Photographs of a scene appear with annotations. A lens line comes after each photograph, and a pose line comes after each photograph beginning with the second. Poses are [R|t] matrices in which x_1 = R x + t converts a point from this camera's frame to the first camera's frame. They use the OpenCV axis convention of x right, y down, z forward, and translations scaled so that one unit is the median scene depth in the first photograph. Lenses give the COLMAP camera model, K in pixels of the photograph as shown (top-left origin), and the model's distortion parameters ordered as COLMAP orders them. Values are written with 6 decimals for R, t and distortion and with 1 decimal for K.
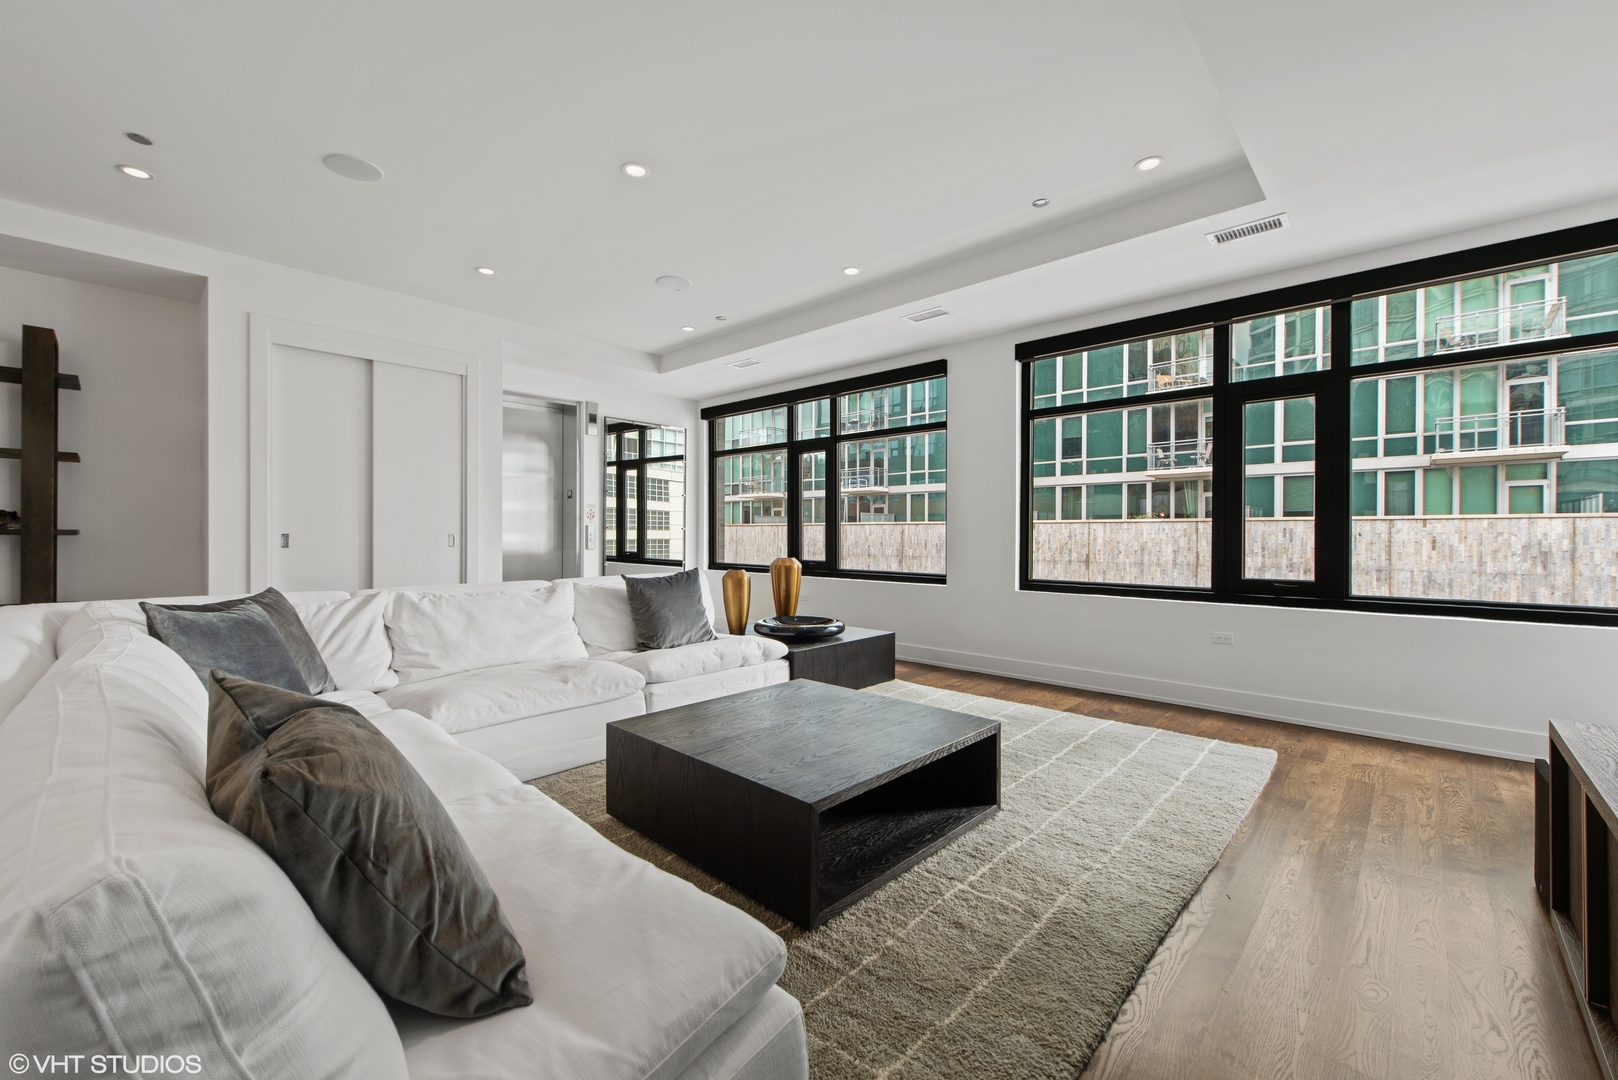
lens RADIAL K [[658.4, 0, 798.2], [0, 658.4, 532.7], [0, 0, 1]] dist [0.000318, 0.000012]
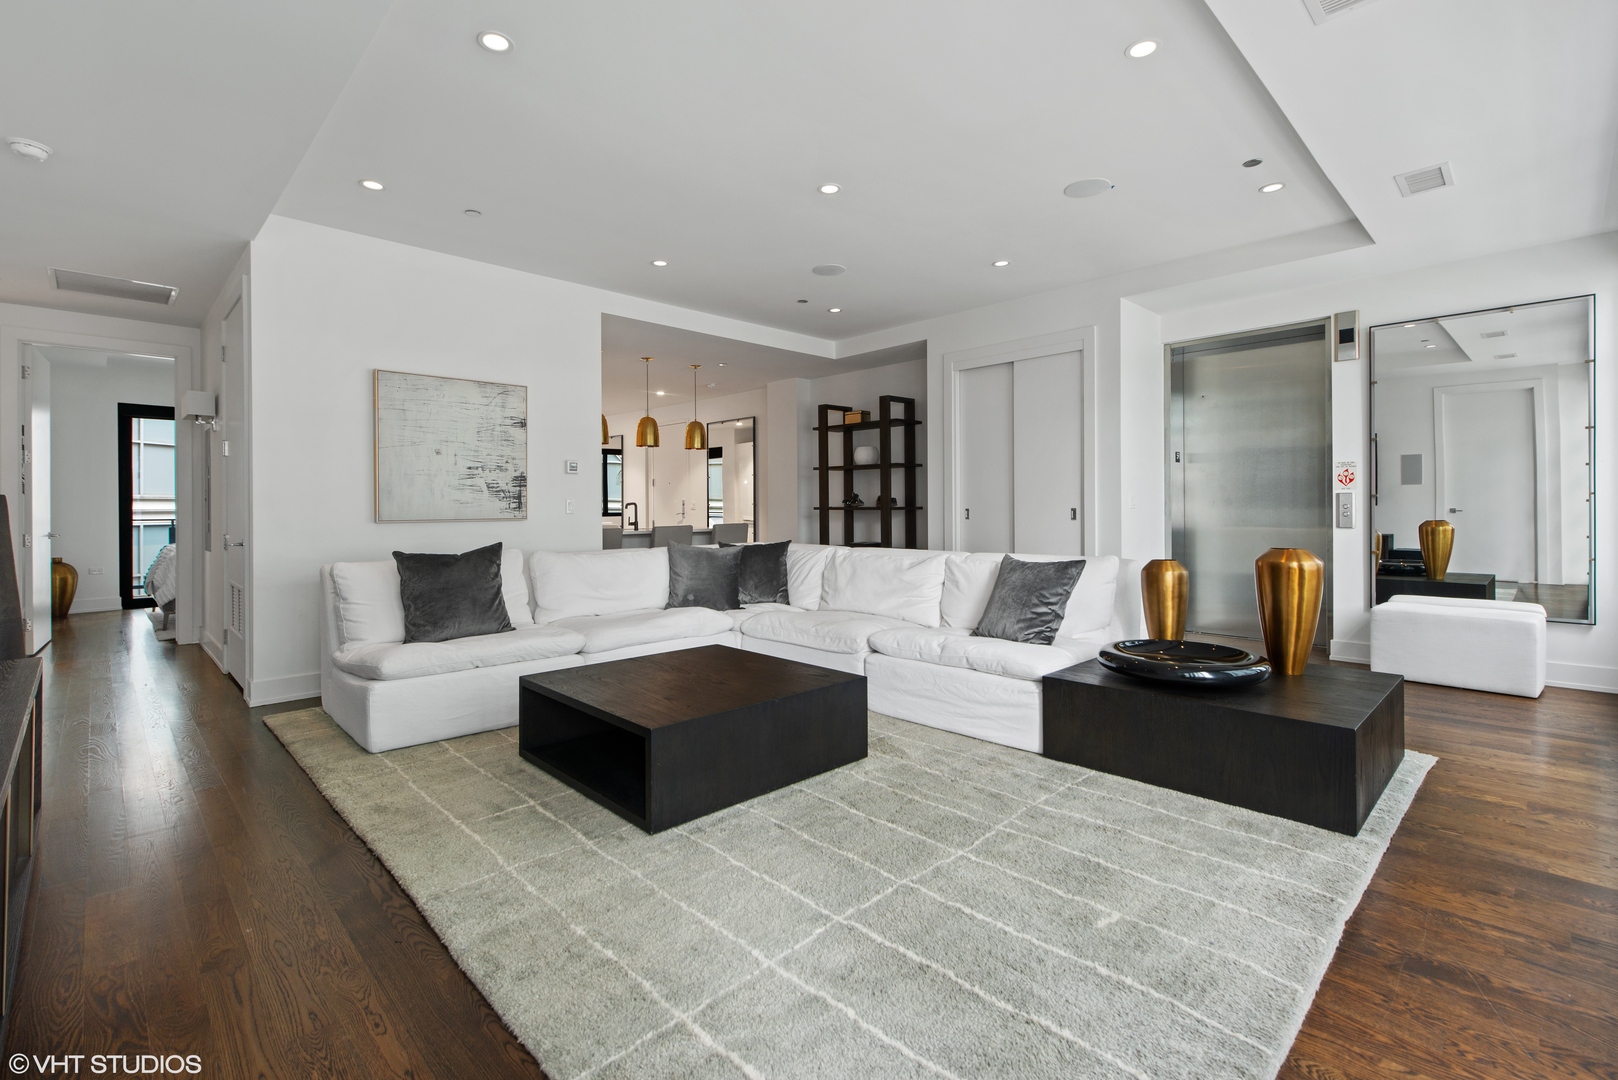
lens RADIAL K [[722.5, 0, 791.4], [0, 722.5, 505.6], [0, 0, 1]] dist [0.000610, 0.000164]
pose [[-0.052012, -0.007295, -0.998620, 0.780766], [0.009268, 0.999927, -0.007788, 0.004065], [0.998603, -0.009661, -0.051940, 0.781630]]
